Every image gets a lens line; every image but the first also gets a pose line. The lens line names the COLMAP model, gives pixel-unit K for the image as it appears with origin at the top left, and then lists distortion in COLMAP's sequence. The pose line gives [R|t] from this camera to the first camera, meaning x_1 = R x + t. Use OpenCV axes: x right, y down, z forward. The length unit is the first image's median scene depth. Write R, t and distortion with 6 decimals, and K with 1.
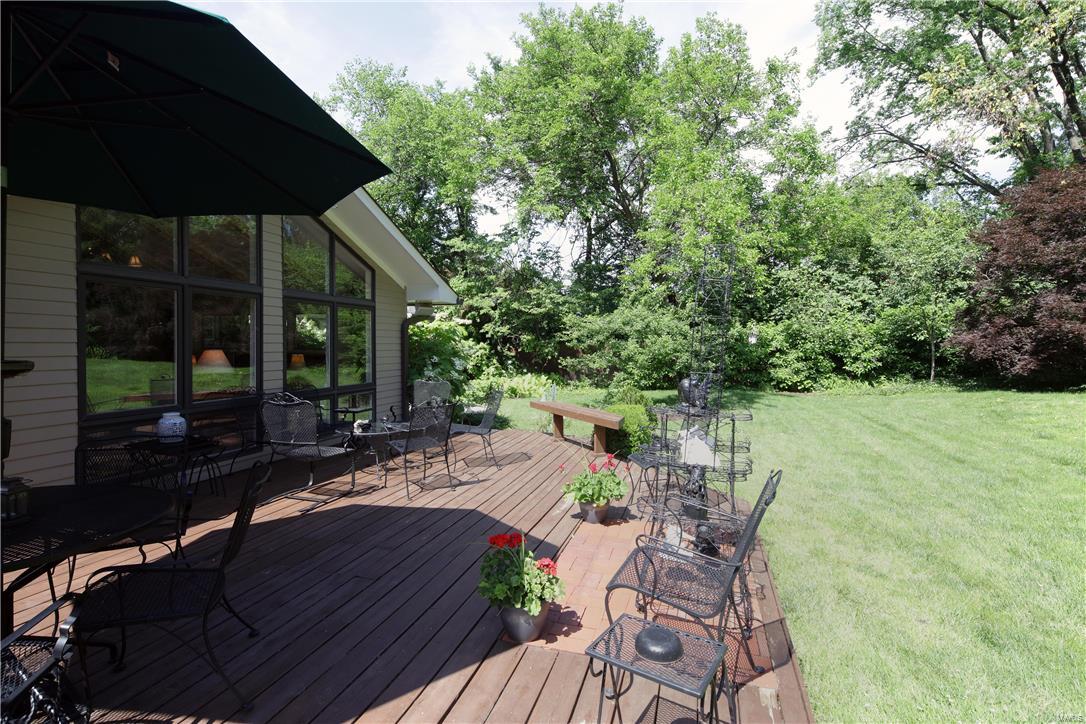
lens RADIAL K [[526.5, 0, 538.9], [0, 526.5, 351.4], [0, 0, 1]] dist [0.001891, -0.004768]
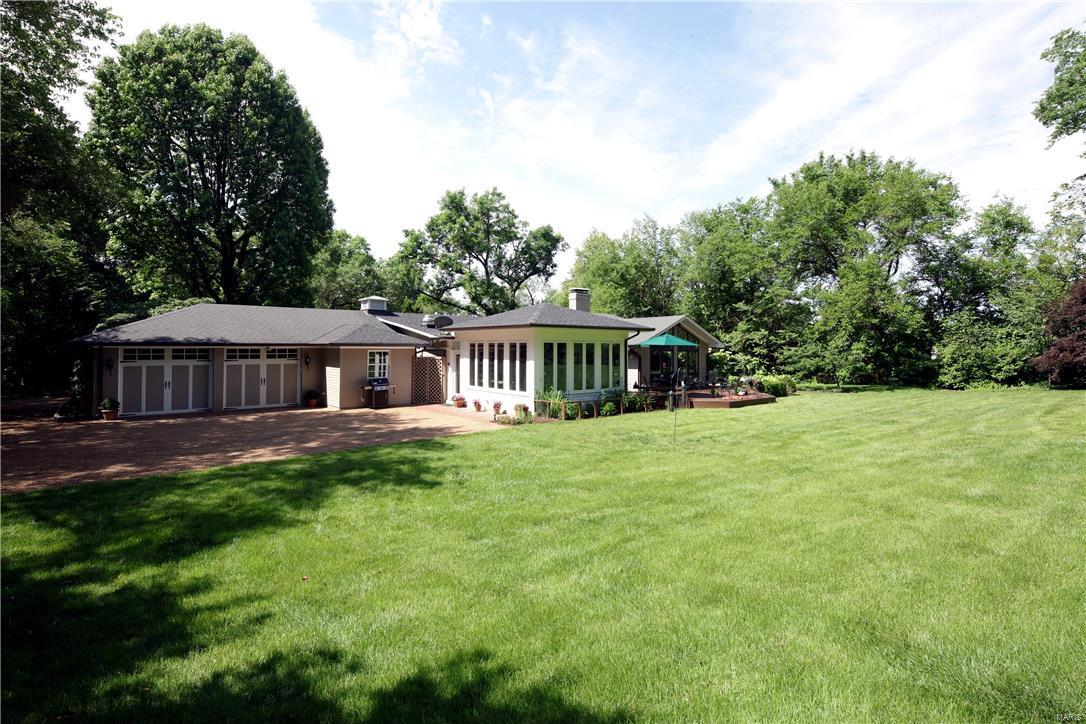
lens RADIAL K [[526.5, 0, 543.5], [0, 526.5, 353.1], [0, 0, 1]] dist [0.001891, -0.004768]
pose [[0.833282, 0.005115, -0.552824, 0.329954], [-0.008390, 0.999959, -0.003394, -0.020360], [0.552784, 0.007466, 0.833291, -1.074617]]
